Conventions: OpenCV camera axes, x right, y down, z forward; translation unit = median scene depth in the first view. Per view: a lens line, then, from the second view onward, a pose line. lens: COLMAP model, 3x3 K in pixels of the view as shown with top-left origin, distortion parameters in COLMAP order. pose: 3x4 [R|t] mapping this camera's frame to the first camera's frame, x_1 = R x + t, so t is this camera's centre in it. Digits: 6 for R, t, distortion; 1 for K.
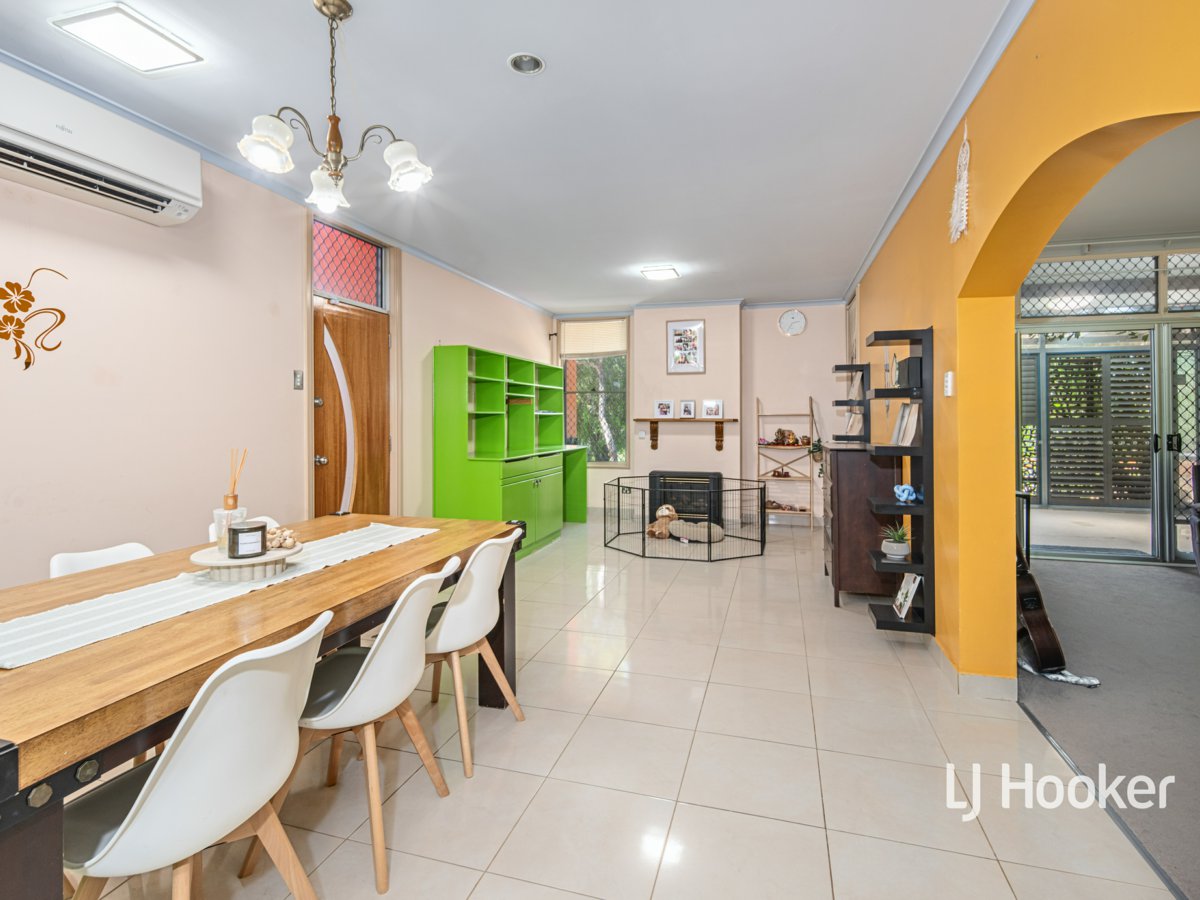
lens RADIAL K [[595.9, 0, 606.9], [0, 595.9, 412.2], [0, 0, 1]] dist [-0.003299, -0.000941]
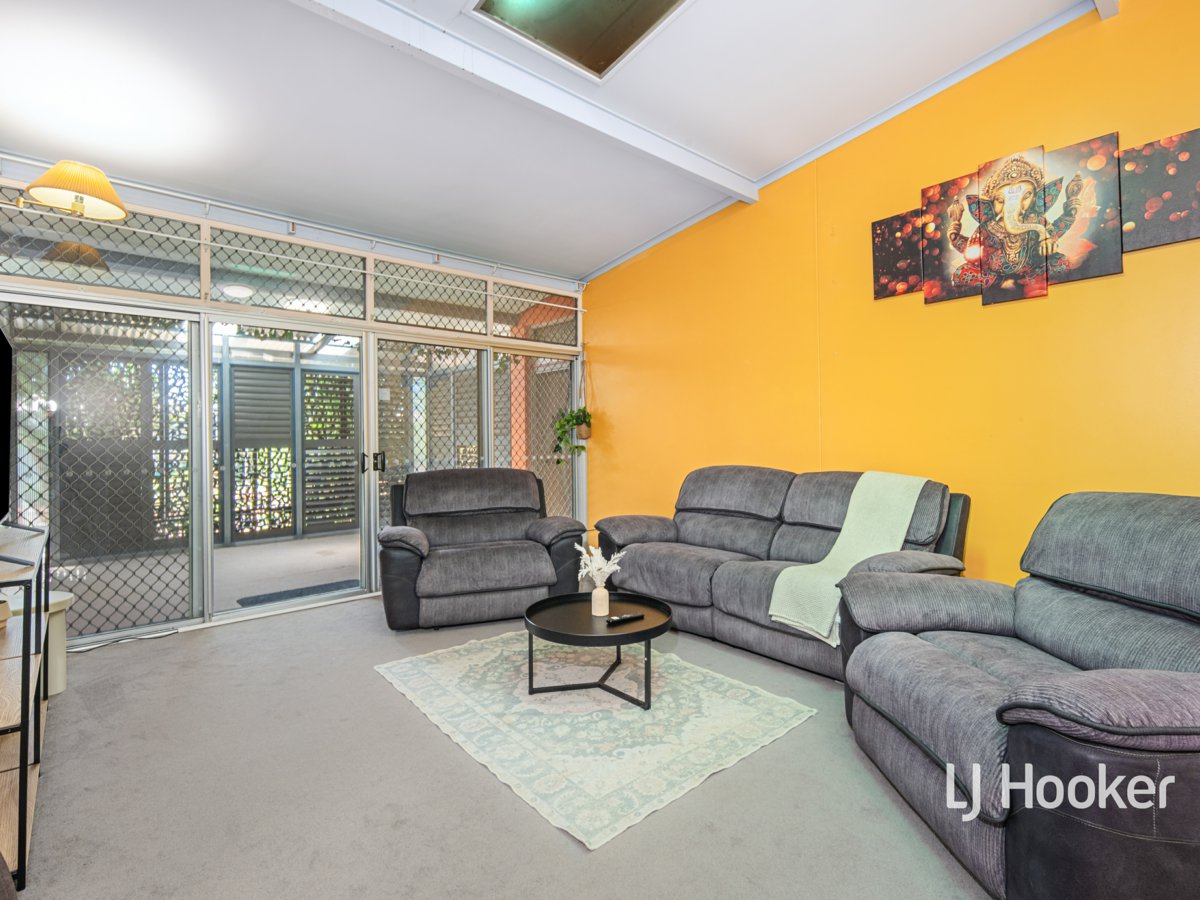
lens RADIAL K [[595.9, 0, 599.0], [0, 595.9, 443.5], [0, 0, 1]] dist [-0.003299, -0.000941]
pose [[0.529842, -0.010809, 0.848028, 0.206471], [0.005220, 0.999941, 0.009484, 0.009754], [-0.848081, -0.000598, 0.529867, 0.127404]]
